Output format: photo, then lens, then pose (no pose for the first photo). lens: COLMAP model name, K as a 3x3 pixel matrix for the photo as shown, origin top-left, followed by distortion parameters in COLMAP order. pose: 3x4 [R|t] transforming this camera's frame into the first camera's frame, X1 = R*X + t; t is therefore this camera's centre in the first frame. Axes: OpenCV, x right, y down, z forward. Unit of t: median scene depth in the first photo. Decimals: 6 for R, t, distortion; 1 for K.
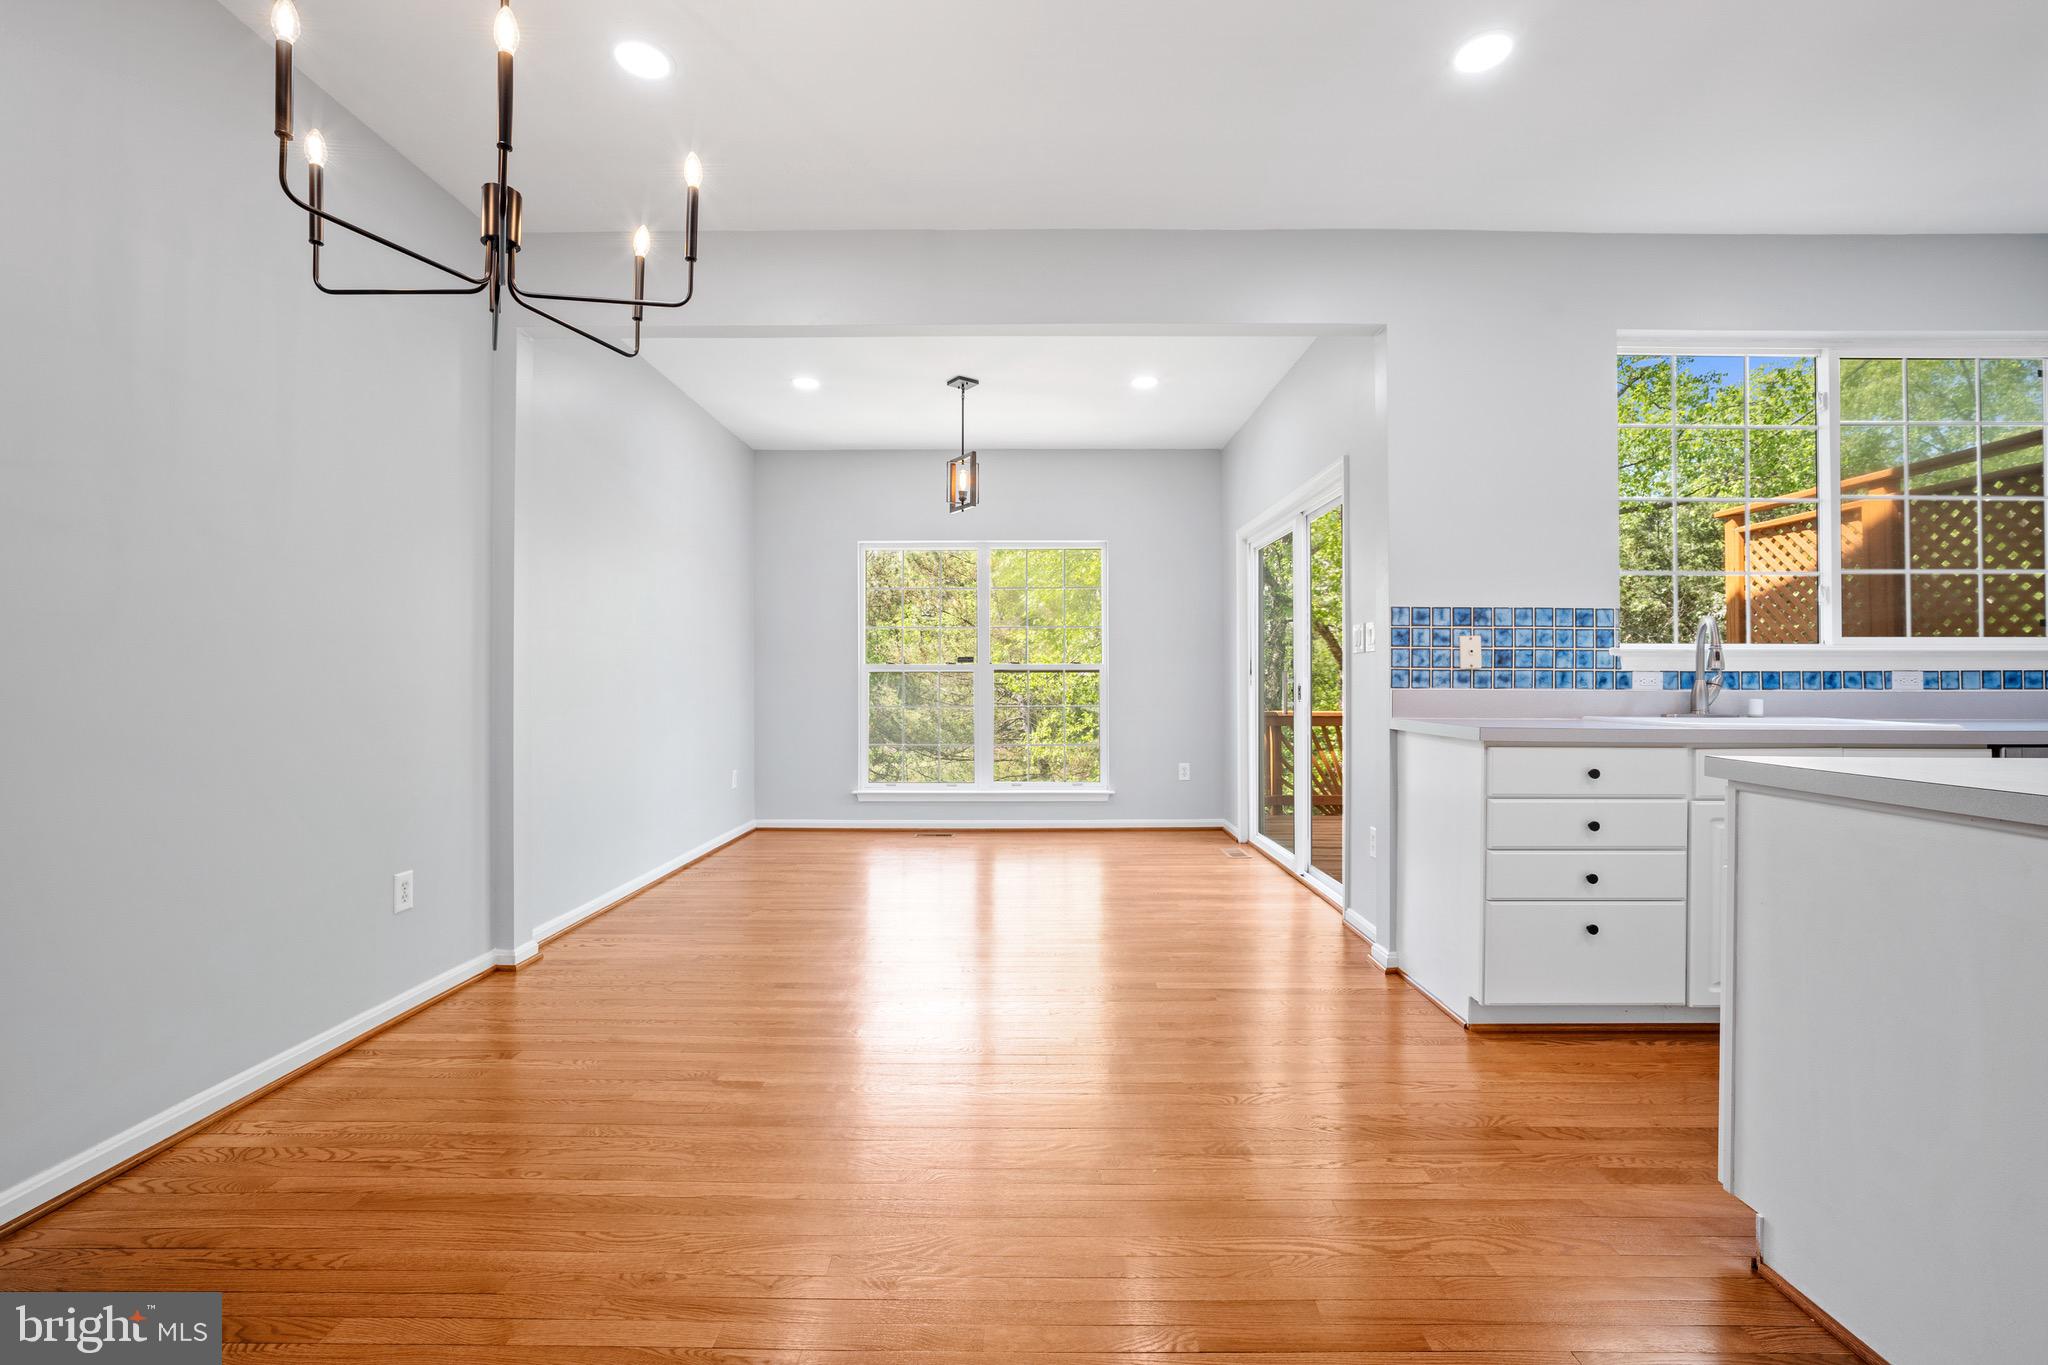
lens RADIAL K [[863.4, 0, 1023.2], [0, 863.4, 681.2], [0, 0, 1]] dist [-0.024281, 0.004824]
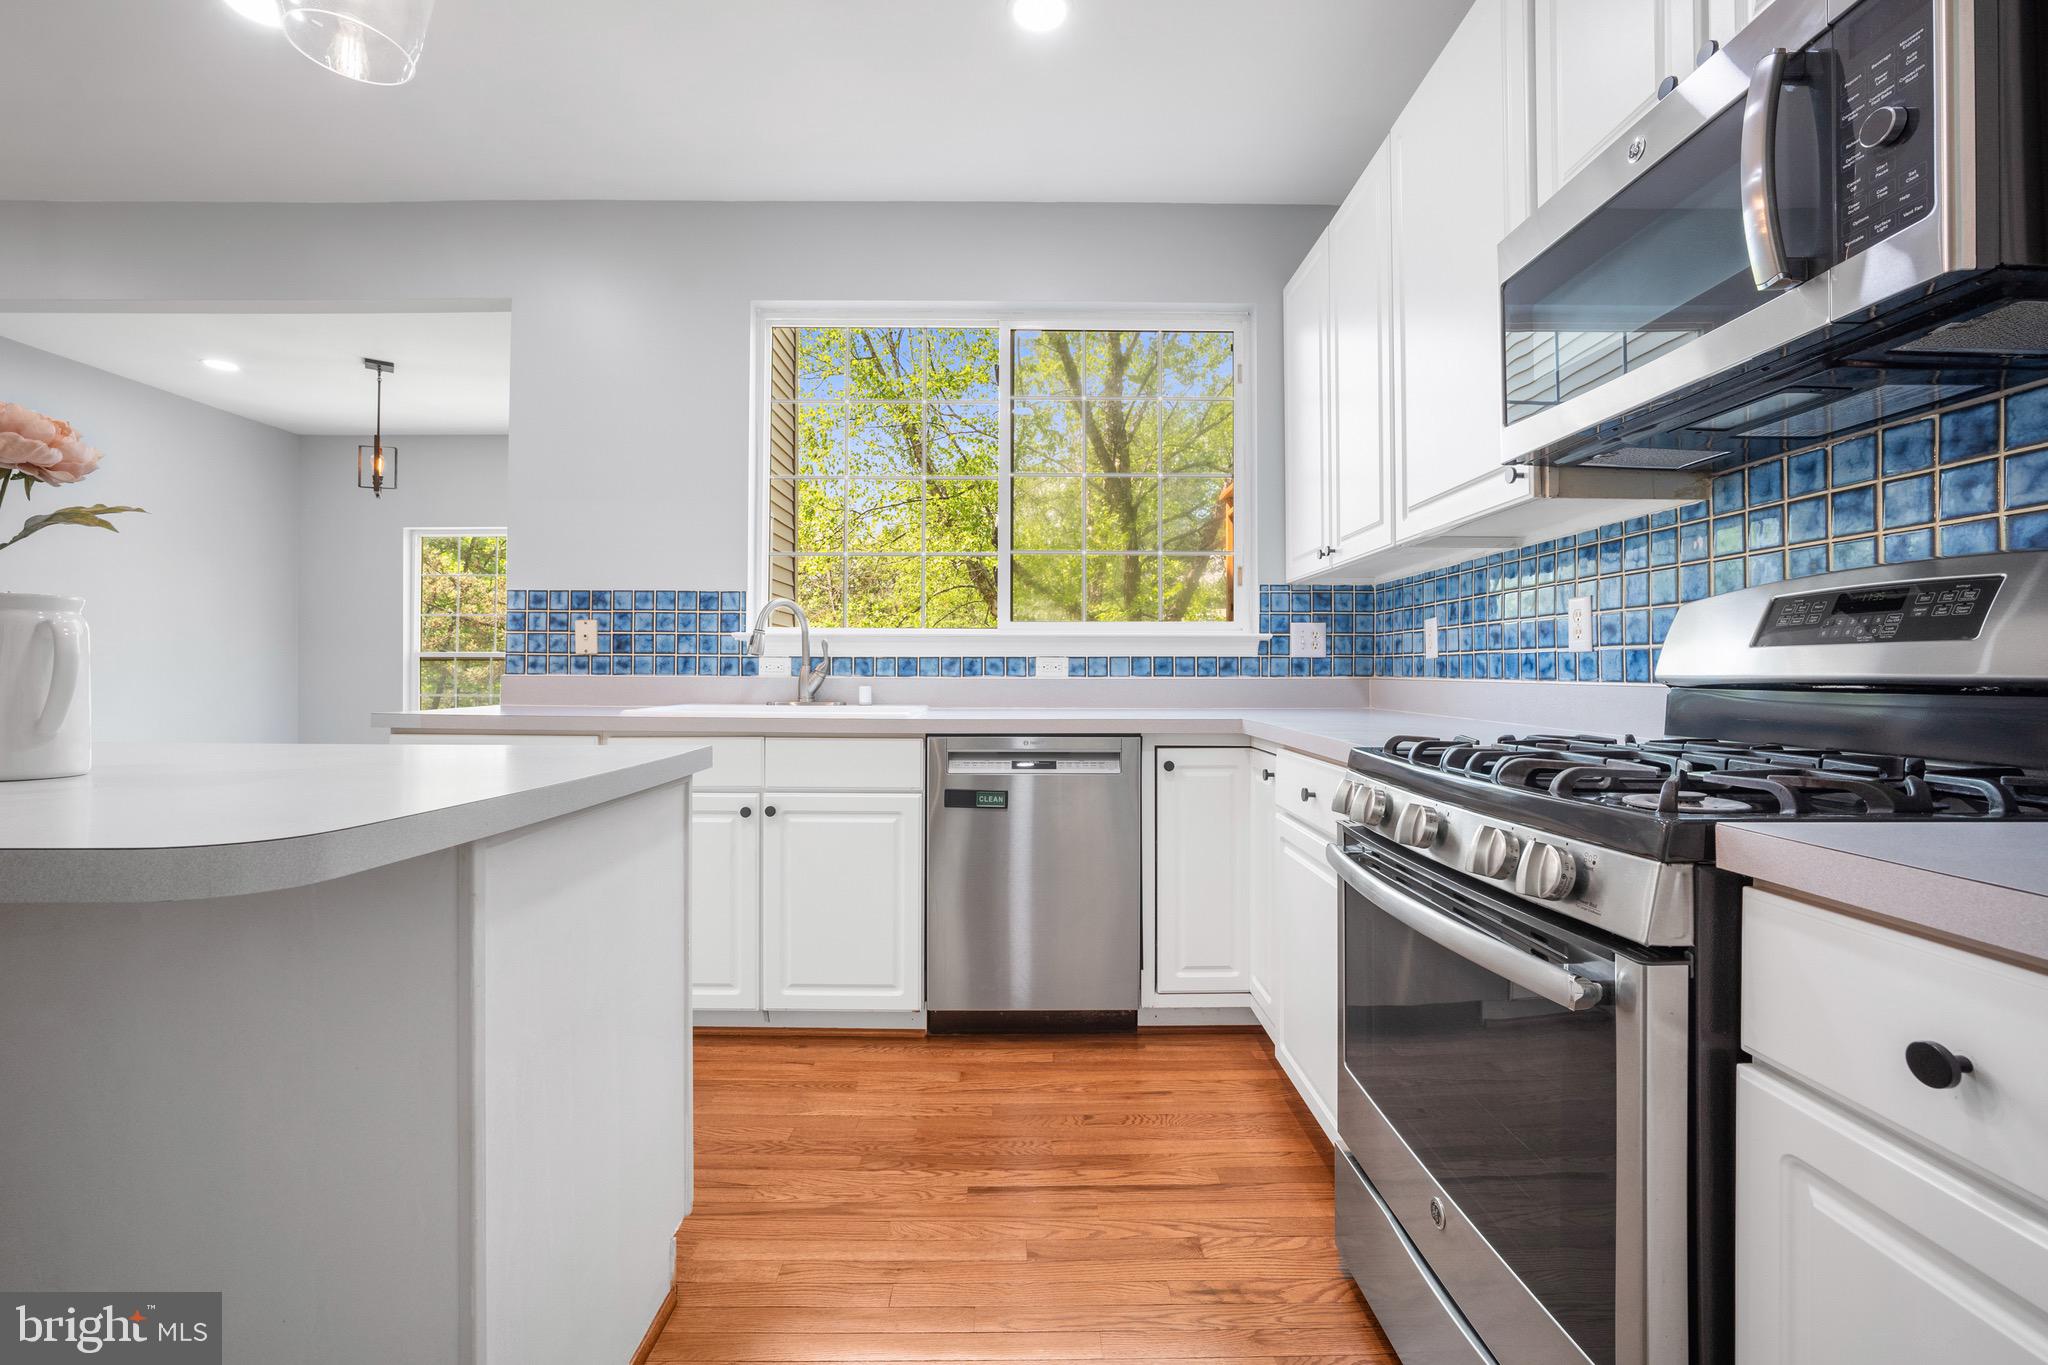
lens RADIAL K [[863.4, 0, 1026.9], [0, 863.4, 669.0], [0, 0, 1]] dist [-0.024281, 0.004824]
pose [[0.999834, 0.001205, 0.018176, 0.994495], [-0.001133, 0.999991, -0.003967, 0.005231], [-0.018181, 0.003946, 0.999827, 0.032964]]
